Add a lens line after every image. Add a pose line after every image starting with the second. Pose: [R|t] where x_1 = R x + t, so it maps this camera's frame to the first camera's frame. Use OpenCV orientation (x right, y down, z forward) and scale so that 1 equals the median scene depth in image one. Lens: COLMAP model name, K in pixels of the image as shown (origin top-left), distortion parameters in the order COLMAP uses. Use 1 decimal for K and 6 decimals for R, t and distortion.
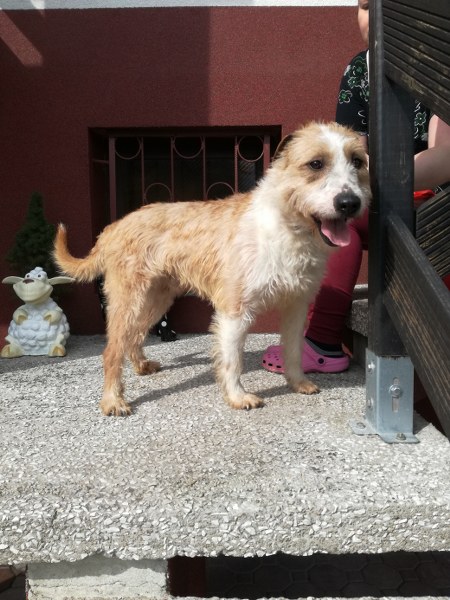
lens RADIAL K [[484.3, 0, 225.0], [0, 484.3, 300.0], [0, 0, 1]] dist [0.024228, -0.064753]
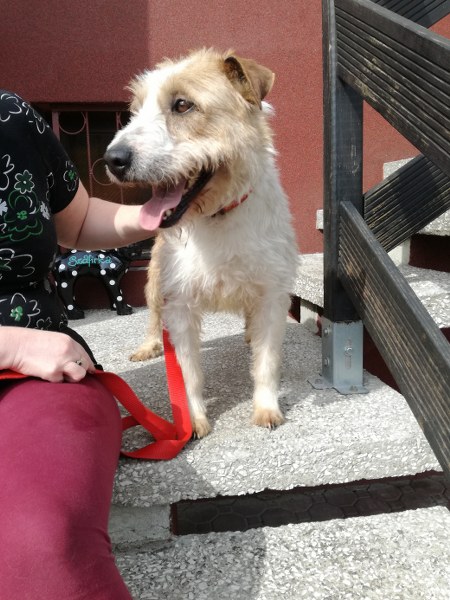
lens RADIAL K [[481.9, 0, 217.2], [0, 481.9, 299.1], [0, 0, 1]] dist [0.085110, -0.150865]
pose [[0.990795, -0.042477, 0.128536, -0.144225], [0.033584, 0.996941, 0.070580, -0.041204], [-0.131141, -0.065613, 0.989190, -0.152602]]
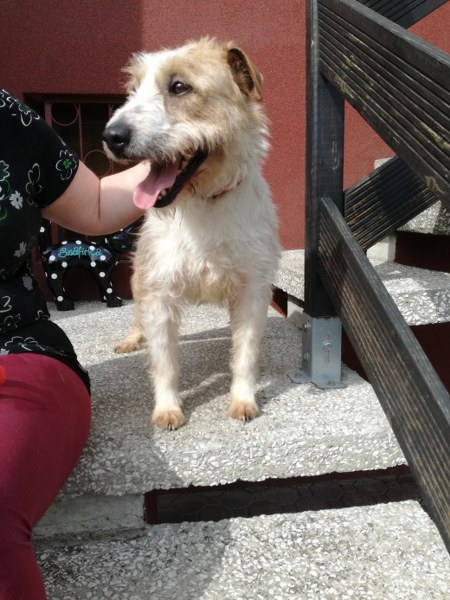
lens RADIAL K [[481.9, 0, 217.2], [0, 481.9, 299.1], [0, 0, 1]] dist [0.085110, -0.150865]
pose [[0.991275, -0.027464, 0.128914, -0.086866], [0.016898, 0.996460, 0.082348, -0.038198], [-0.130719, -0.079451, 0.988231, -0.172064]]
